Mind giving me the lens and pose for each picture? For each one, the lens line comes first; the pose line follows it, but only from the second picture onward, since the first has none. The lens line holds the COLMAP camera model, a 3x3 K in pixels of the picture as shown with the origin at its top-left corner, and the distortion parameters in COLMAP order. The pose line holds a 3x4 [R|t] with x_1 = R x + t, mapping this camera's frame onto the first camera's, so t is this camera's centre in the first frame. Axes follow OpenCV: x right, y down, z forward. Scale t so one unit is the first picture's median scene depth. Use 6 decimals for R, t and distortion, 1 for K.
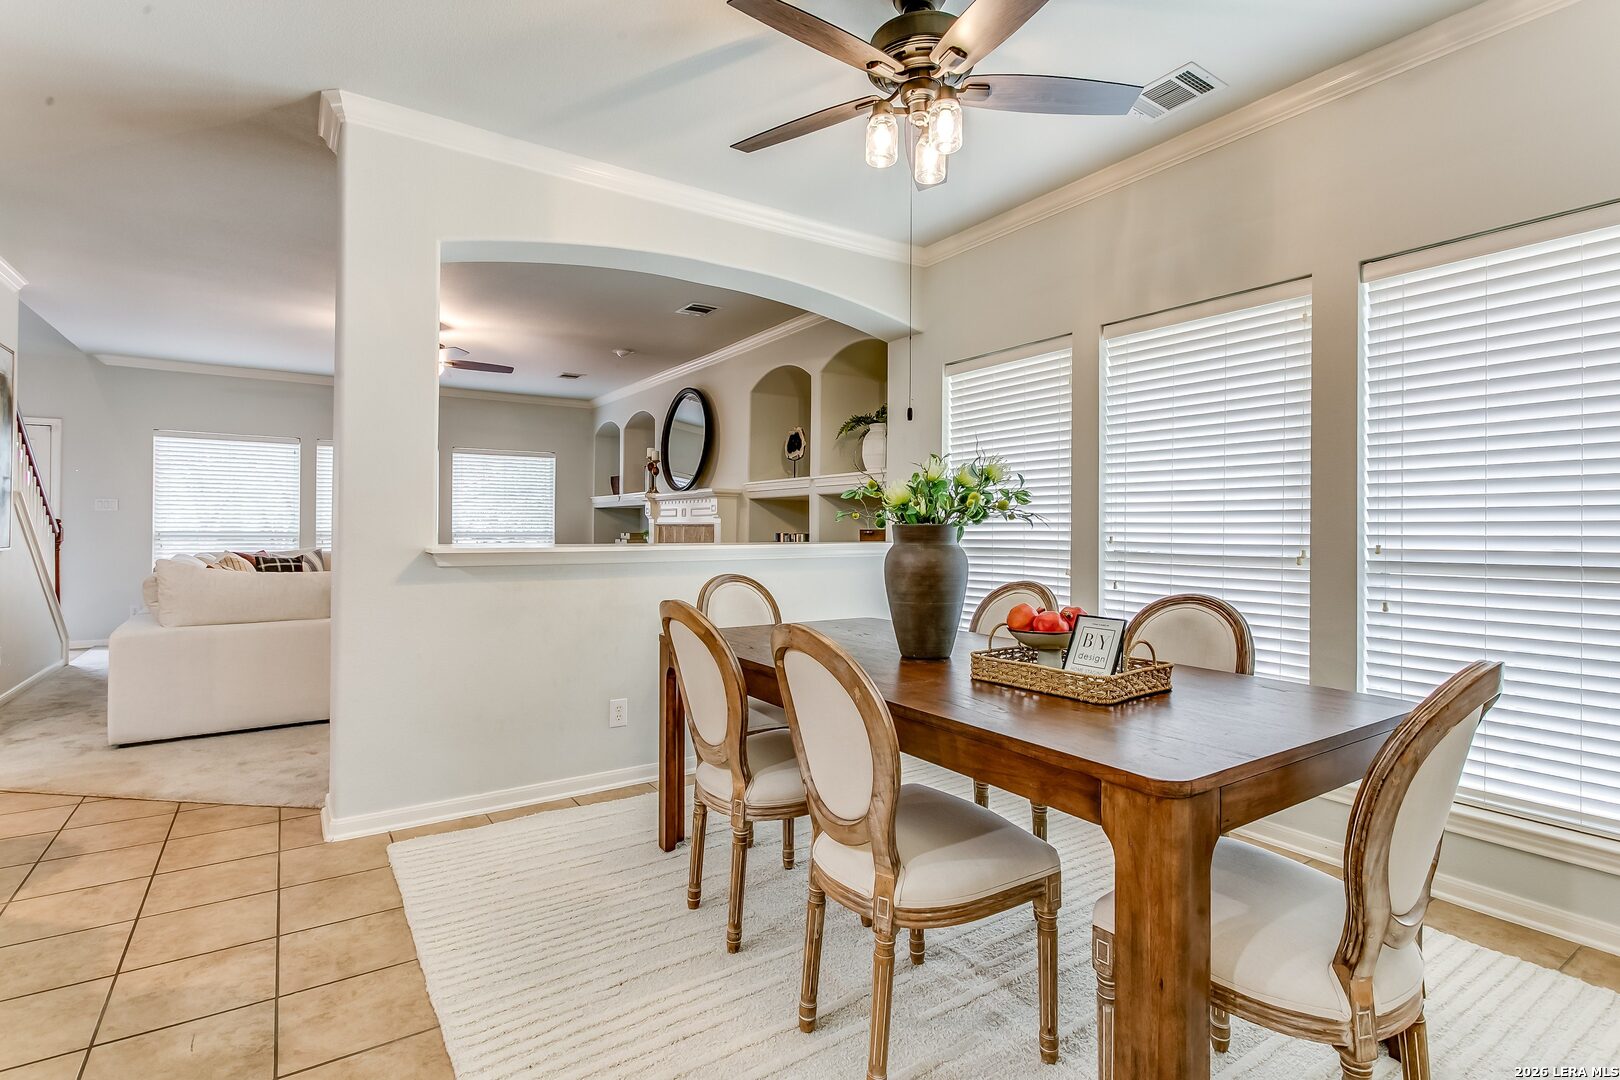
lens RADIAL K [[786.3, 0, 814.6], [0, 786.3, 523.1], [0, 0, 1]] dist [0.007883, -0.003851]
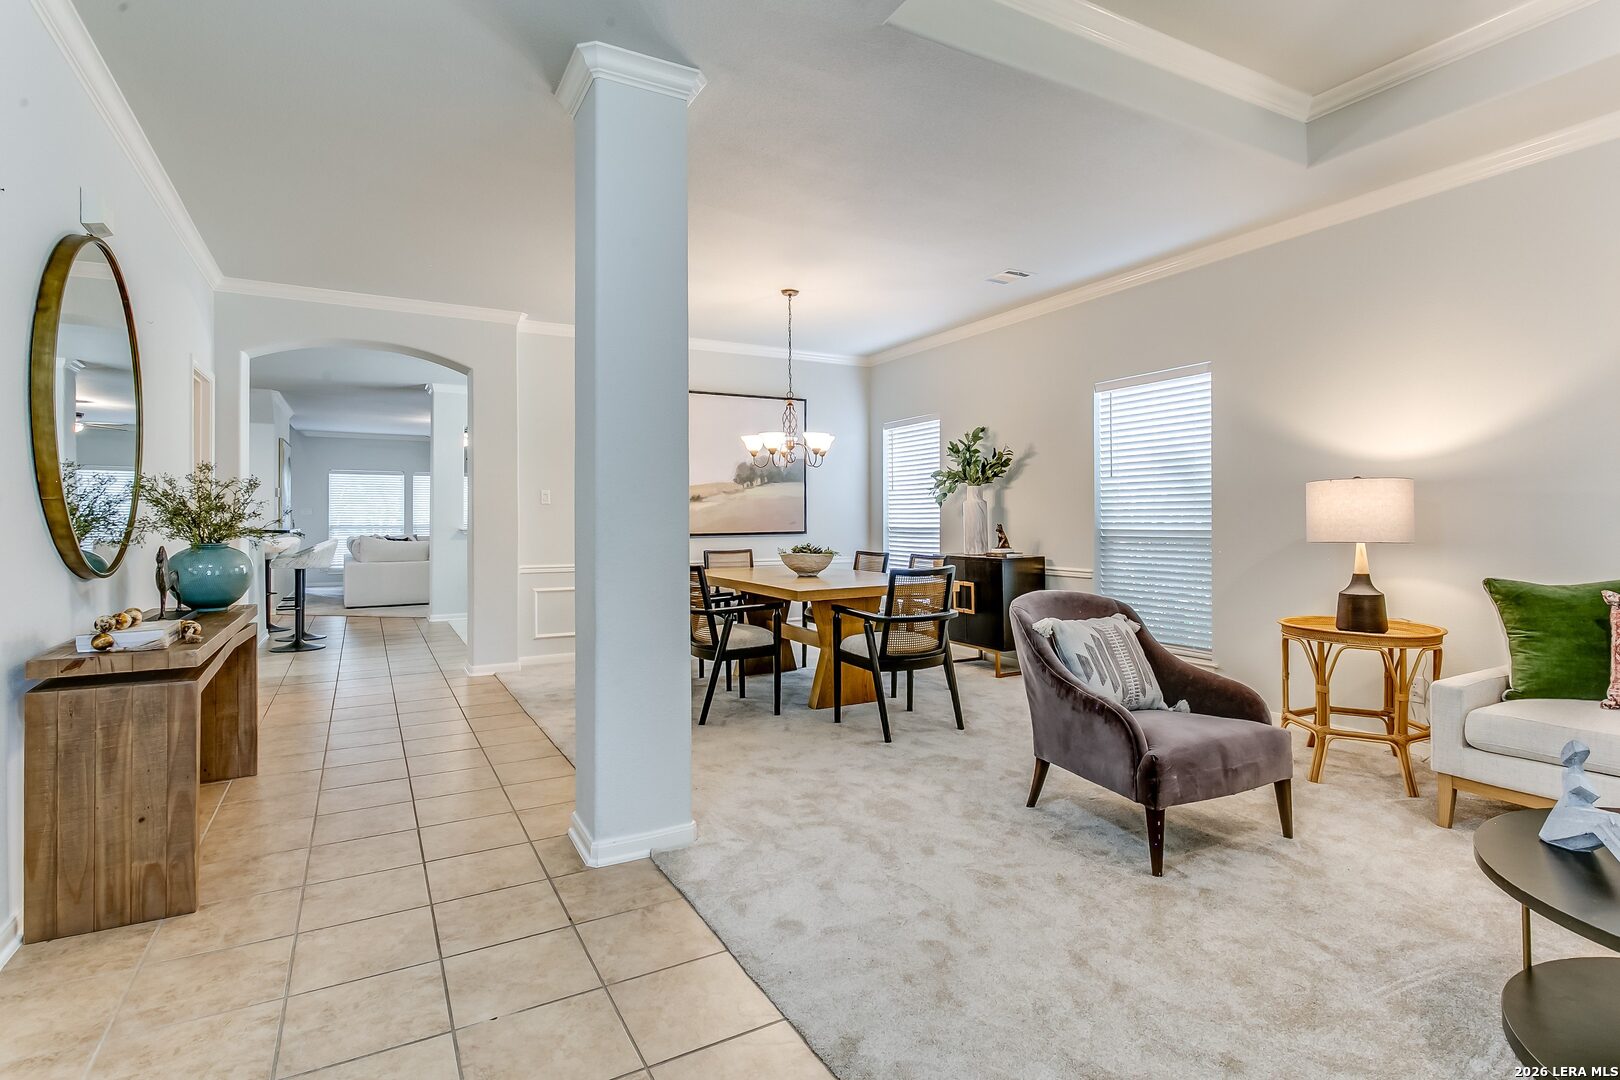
lens RADIAL K [[786.3, 0, 777.0], [0, 786.3, 518.9], [0, 0, 1]] dist [0.007883, -0.003851]
pose [[0.993874, -0.011742, -0.109895, 0.613737], [0.012346, 0.999912, 0.004819, 0.000723], [0.109829, -0.006146, 0.993931, -1.089123]]
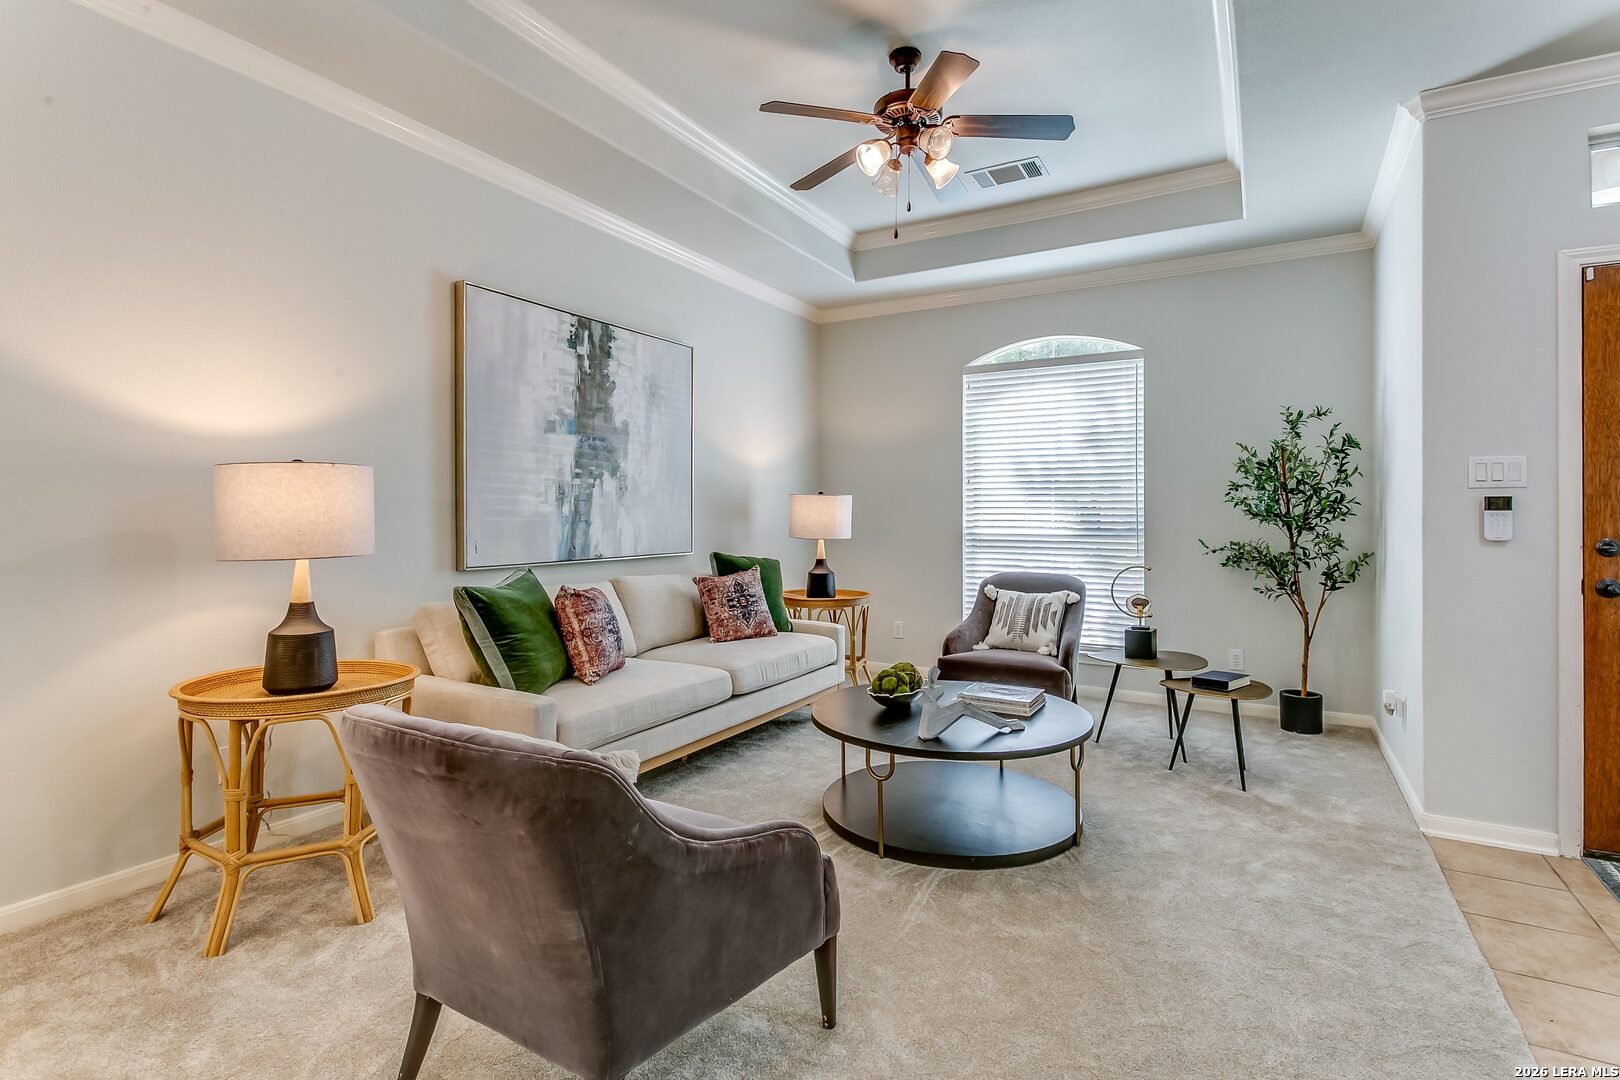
lens RADIAL K [[786.3, 0, 806.6], [0, 786.3, 510.7], [0, 0, 1]] dist [0.007883, -0.003851]
pose [[-0.437331, -0.001426, 0.899300, 0.497040], [-0.018053, 0.999811, -0.007194, 0.000795], [-0.899120, -0.019381, -0.437274, -0.471643]]
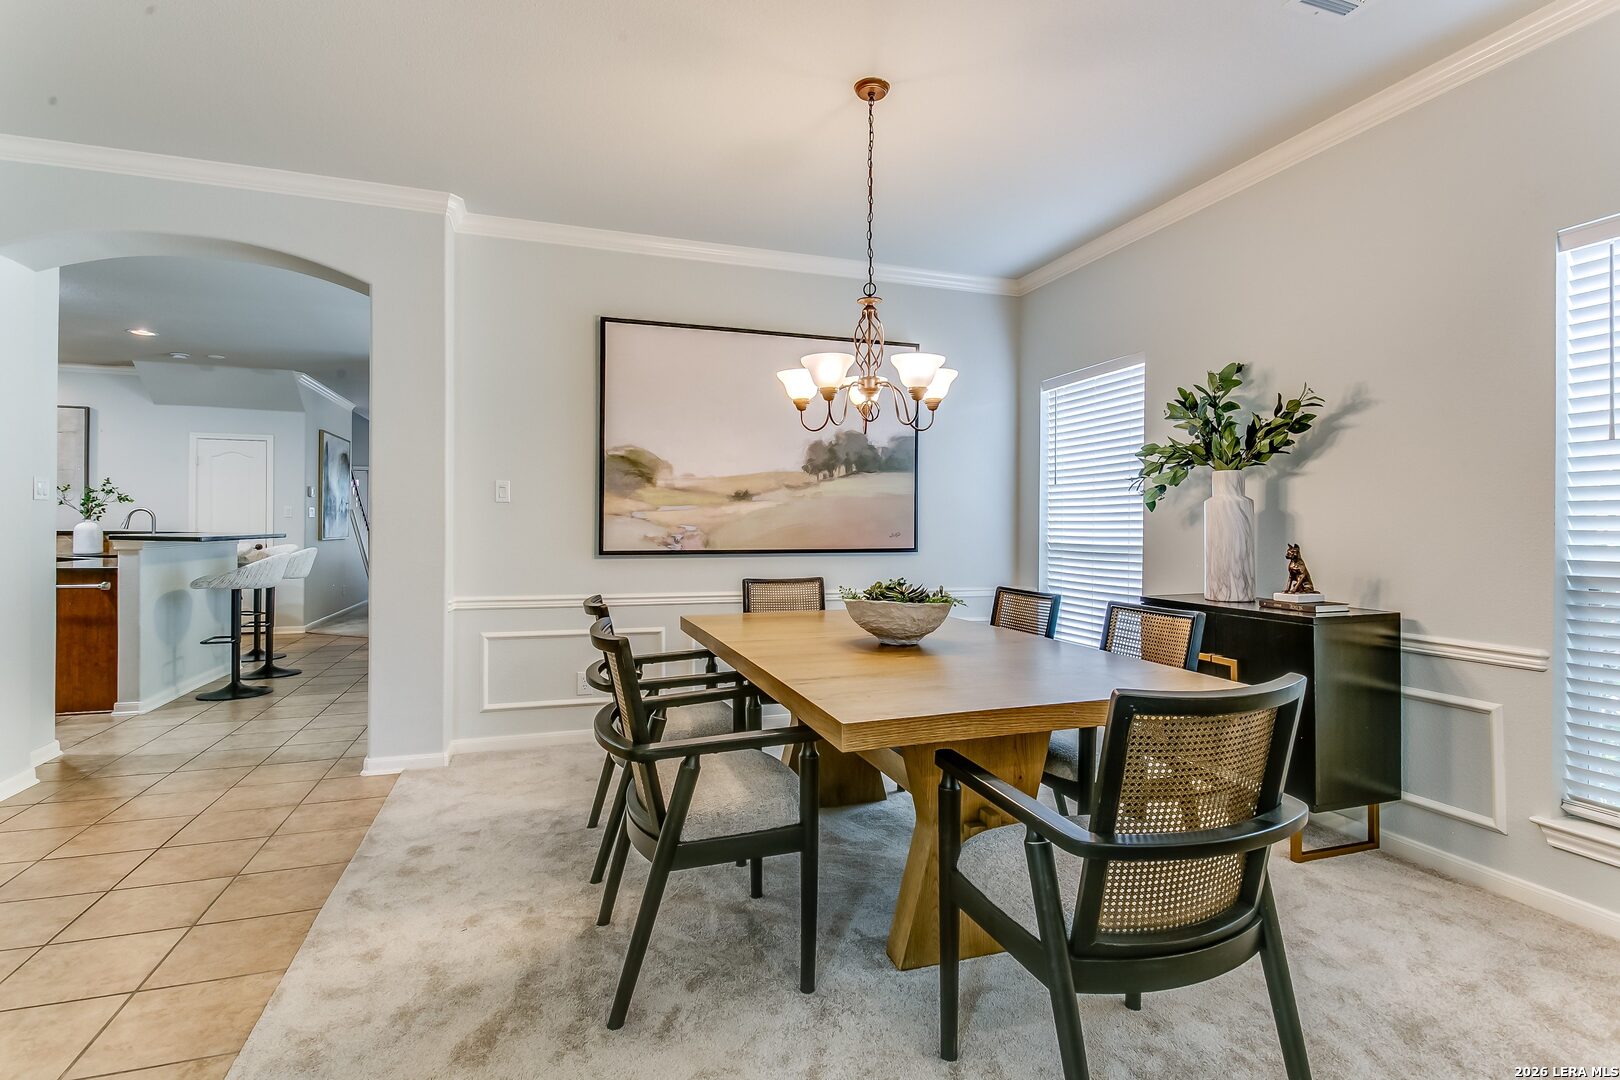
lens RADIAL K [[786.3, 0, 791.0], [0, 786.3, 527.4], [0, 0, 1]] dist [0.007883, -0.003851]
pose [[0.966302, -0.001818, -0.257404, 0.604888], [0.003243, 0.999982, 0.005109, 0.001424], [0.257390, -0.005772, 0.966290, -0.599533]]
